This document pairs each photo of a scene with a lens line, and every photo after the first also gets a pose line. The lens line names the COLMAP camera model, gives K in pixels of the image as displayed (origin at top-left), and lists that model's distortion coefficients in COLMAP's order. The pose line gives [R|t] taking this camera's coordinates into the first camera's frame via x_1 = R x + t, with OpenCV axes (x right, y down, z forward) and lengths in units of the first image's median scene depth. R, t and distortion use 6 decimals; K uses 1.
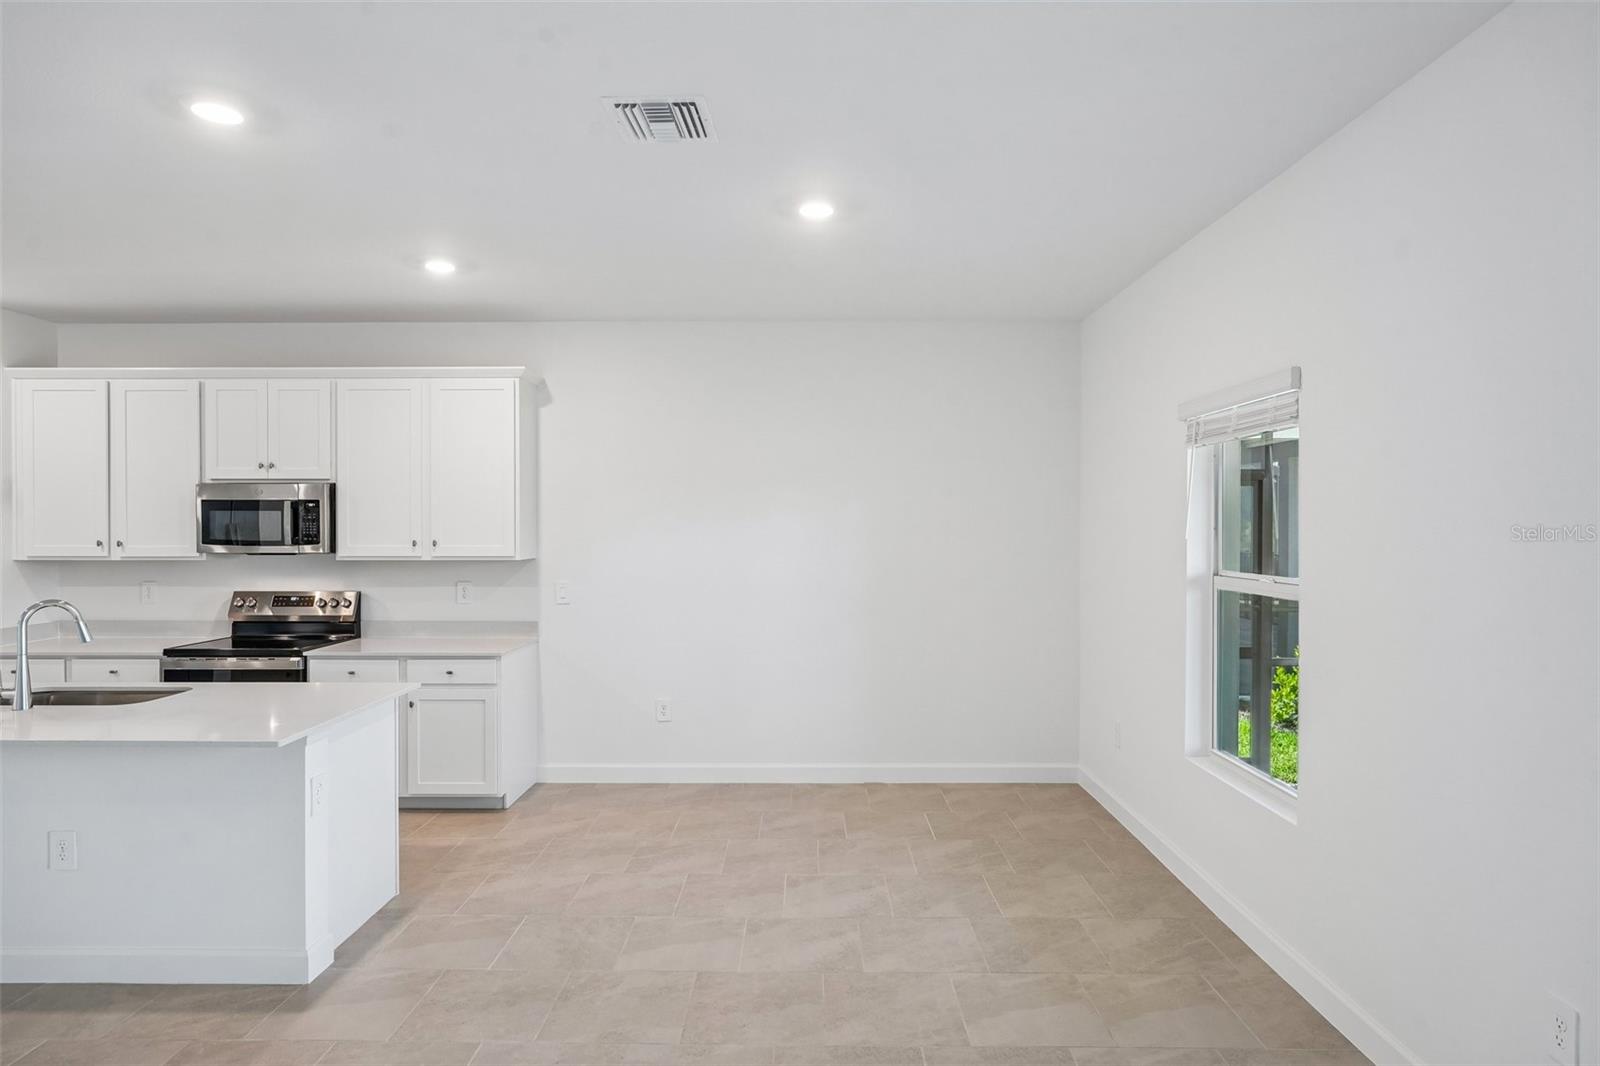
lens RADIAL K [[889.9, 0, 800.0], [0, 889.9, 533.0], [0, 0, 1]] dist [-0.000715, 0.001695]
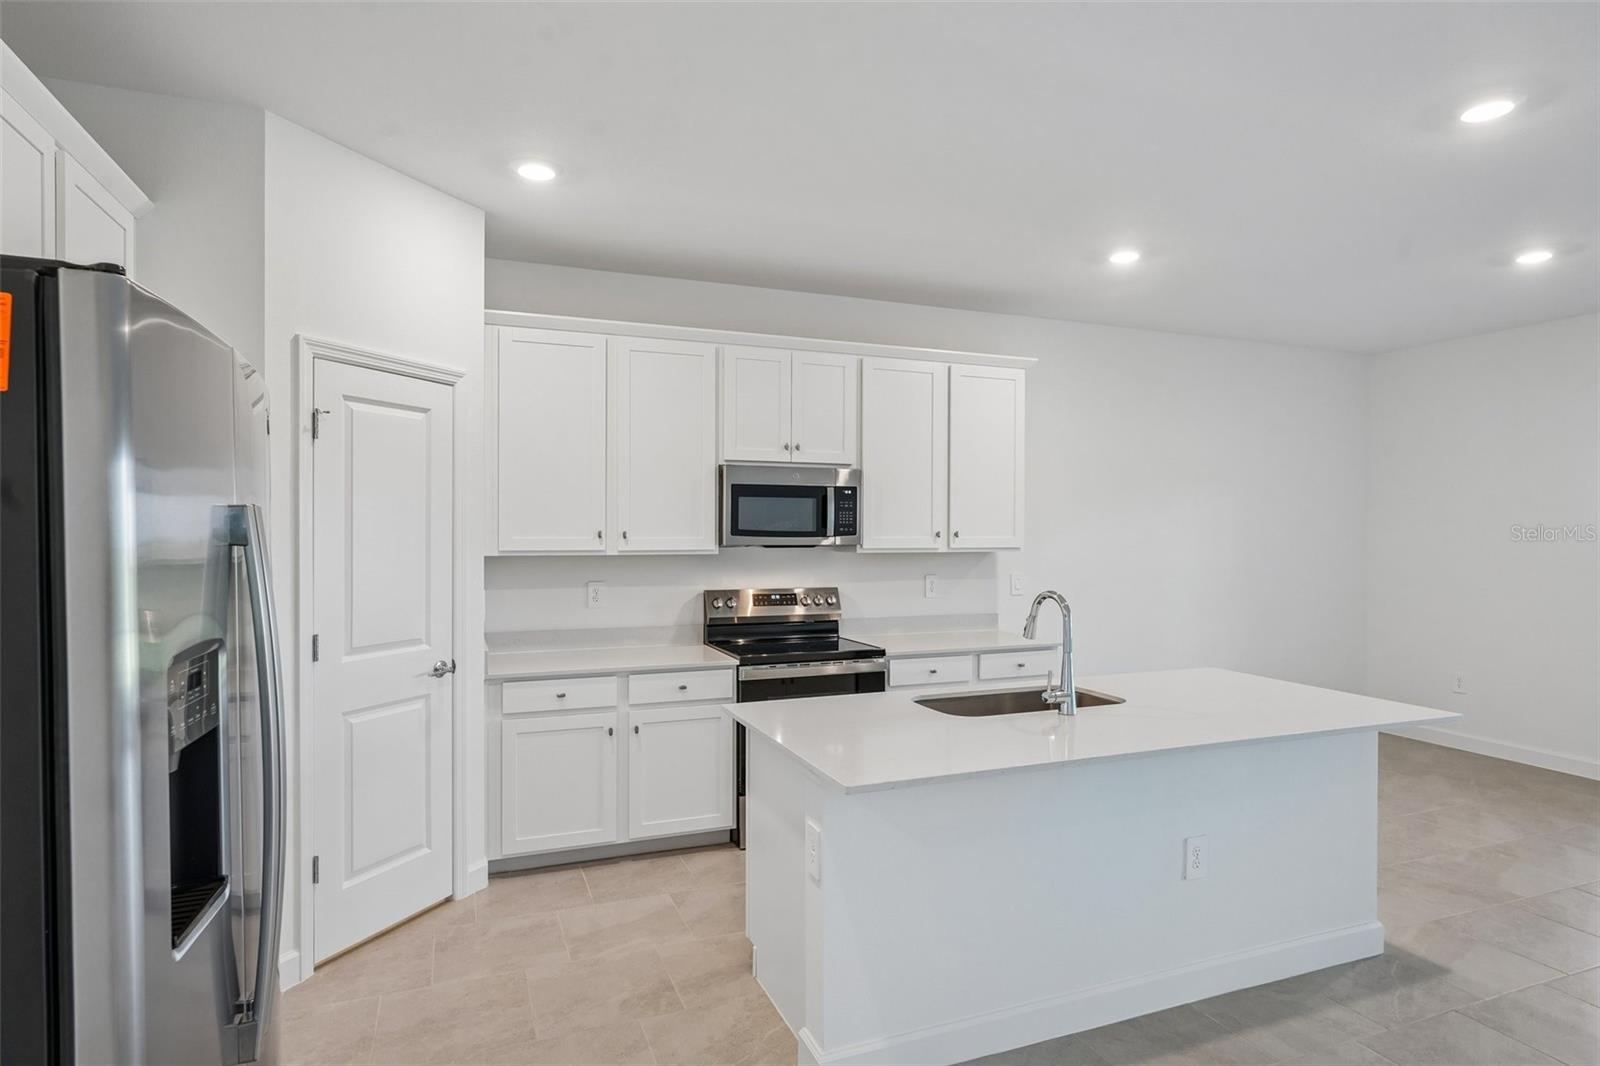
lens RADIAL K [[872.2, 0, 800.0], [0, 872.2, 533.0], [0, 0, 1]] dist [-0.005354, 0.002421]
pose [[0.925511, 0.000818, 0.378720, -0.921236], [0.000152, 0.999997, -0.002531, 0.012358], [-0.378721, 0.002400, 0.925508, 0.187925]]
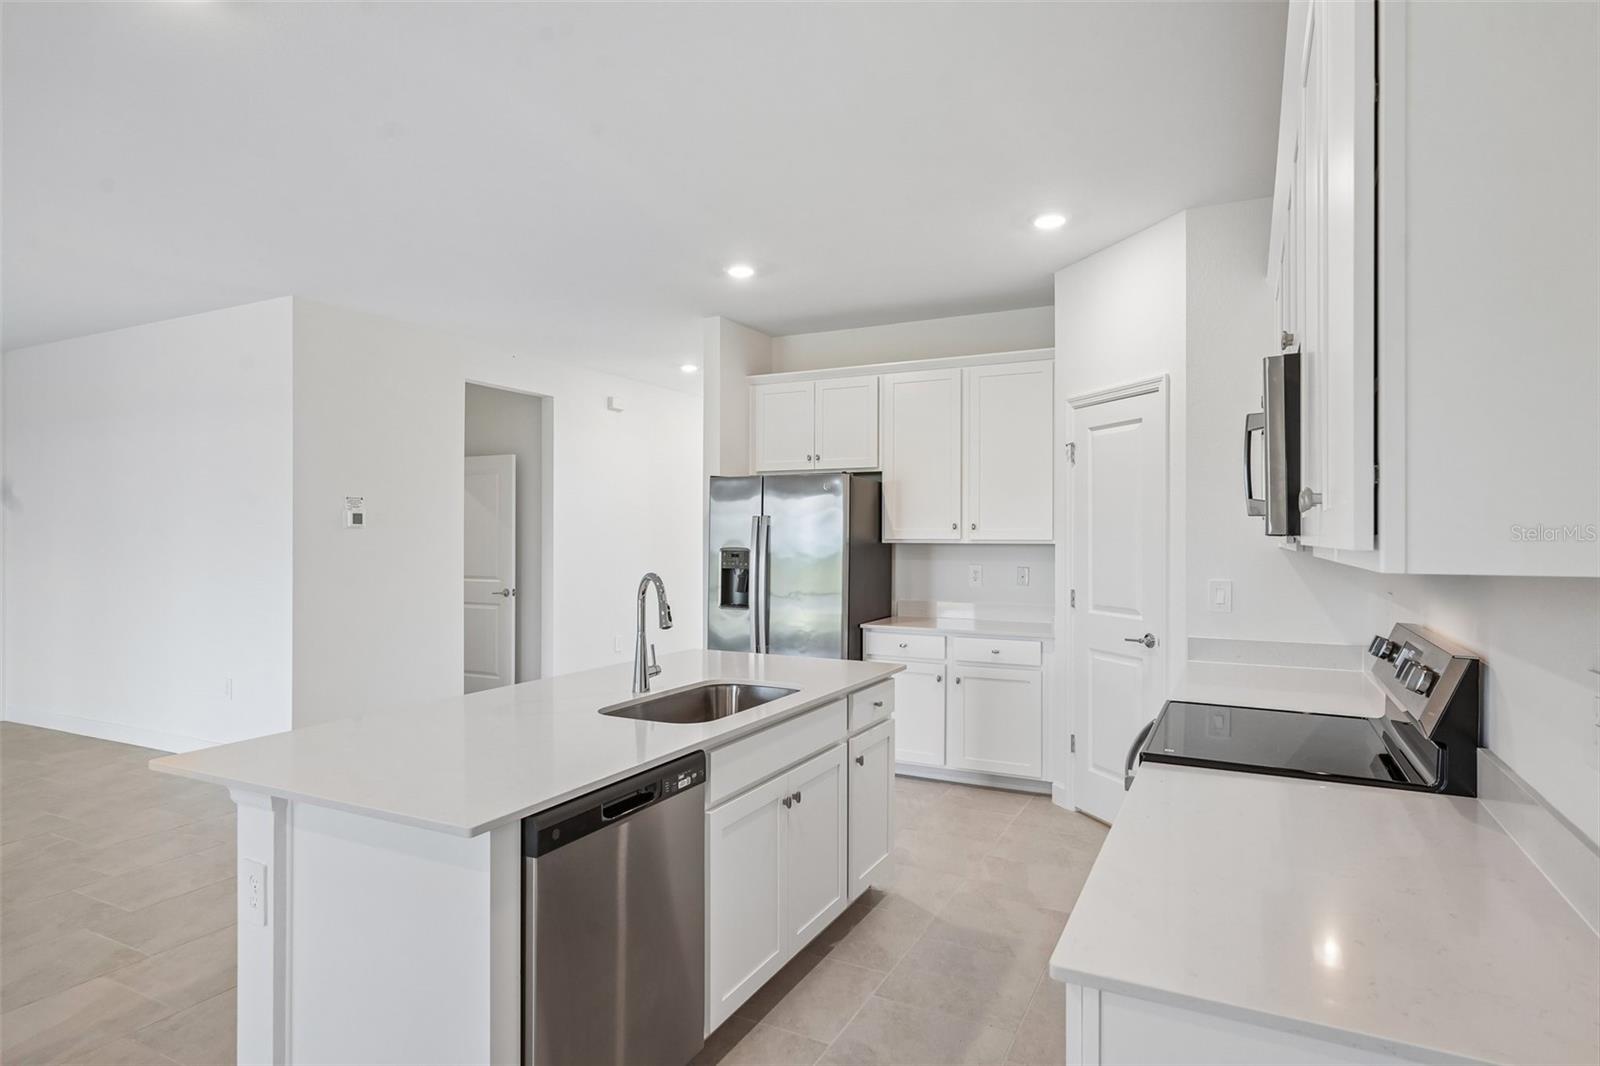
lens RADIAL K [[889.9, 0, 800.0], [0, 889.9, 533.0], [0, 0, 1]] dist [-0.000715, 0.001695]
pose [[-0.441299, 0.000236, -0.897360, -0.078493], [-0.006308, 0.999974, 0.003365, 0.019178], [0.897338, 0.007145, -0.441287, 0.982997]]
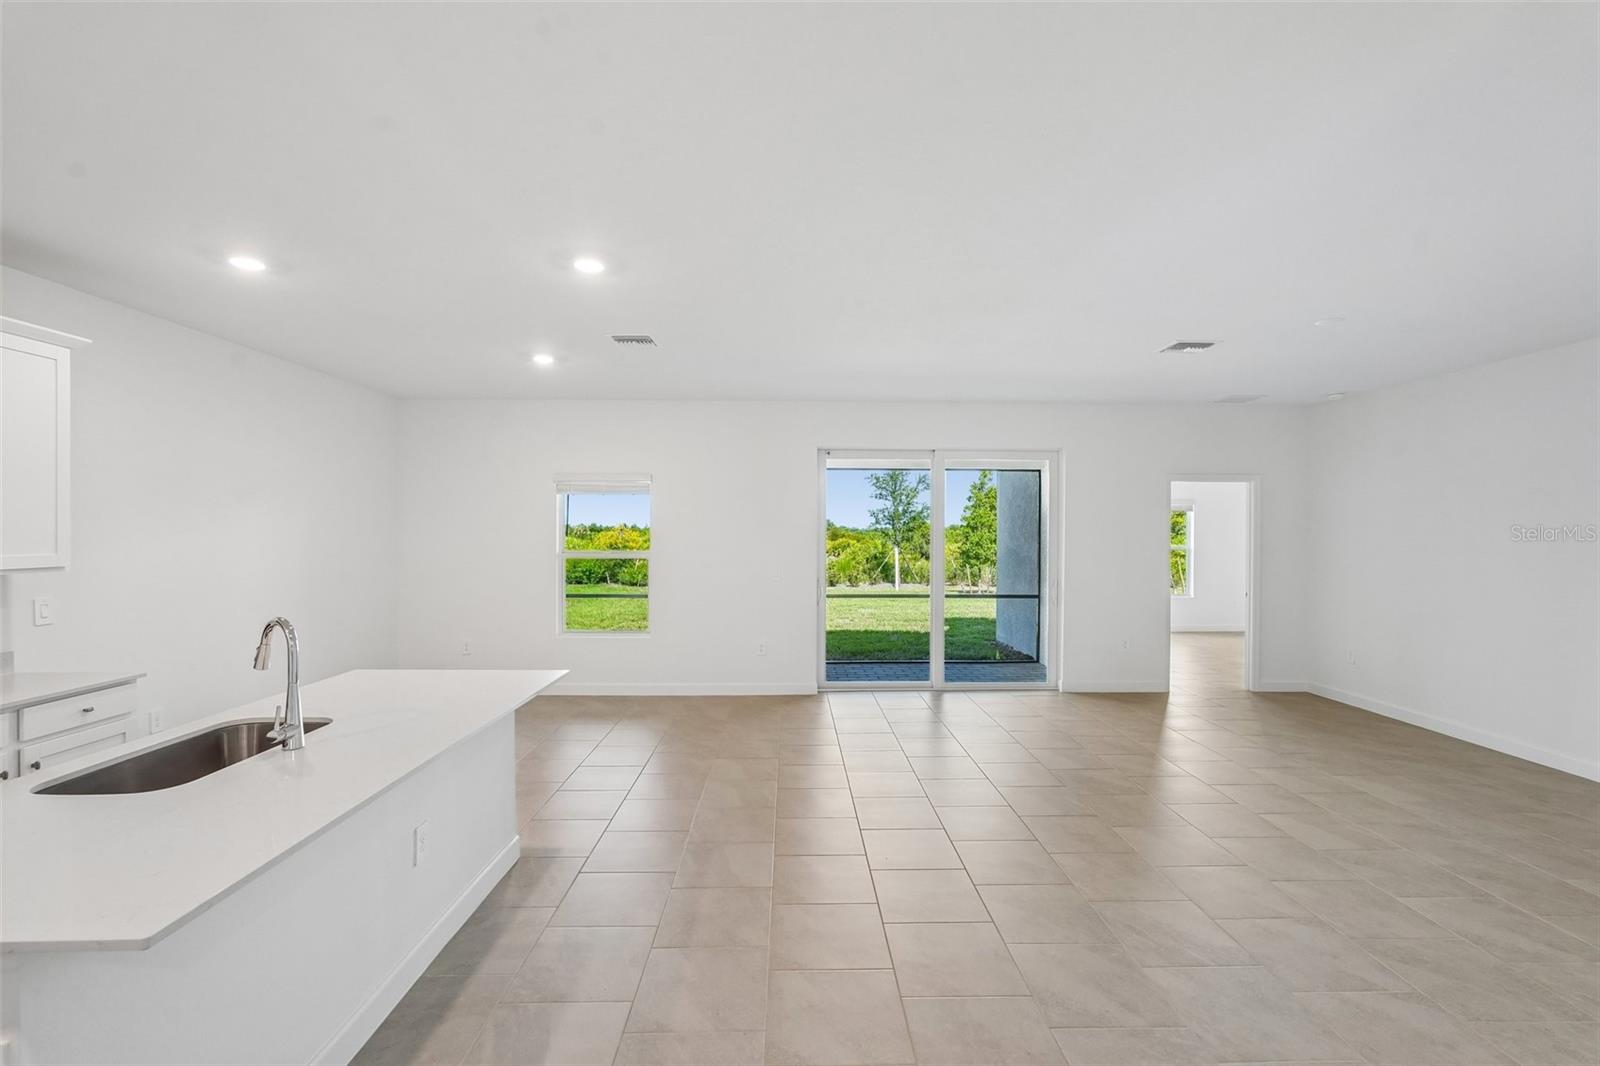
lens RADIAL K [[699.5, 0, 800.0], [0, 699.5, 533.0], [0, 0, 1]] dist [-0.000792, -0.000058]
pose [[-0.027648, -0.002459, 0.999615, -0.980309], [0.006476, 0.999976, 0.002639, -0.001811], [-0.999597, 0.006546, -0.027631, 0.344315]]
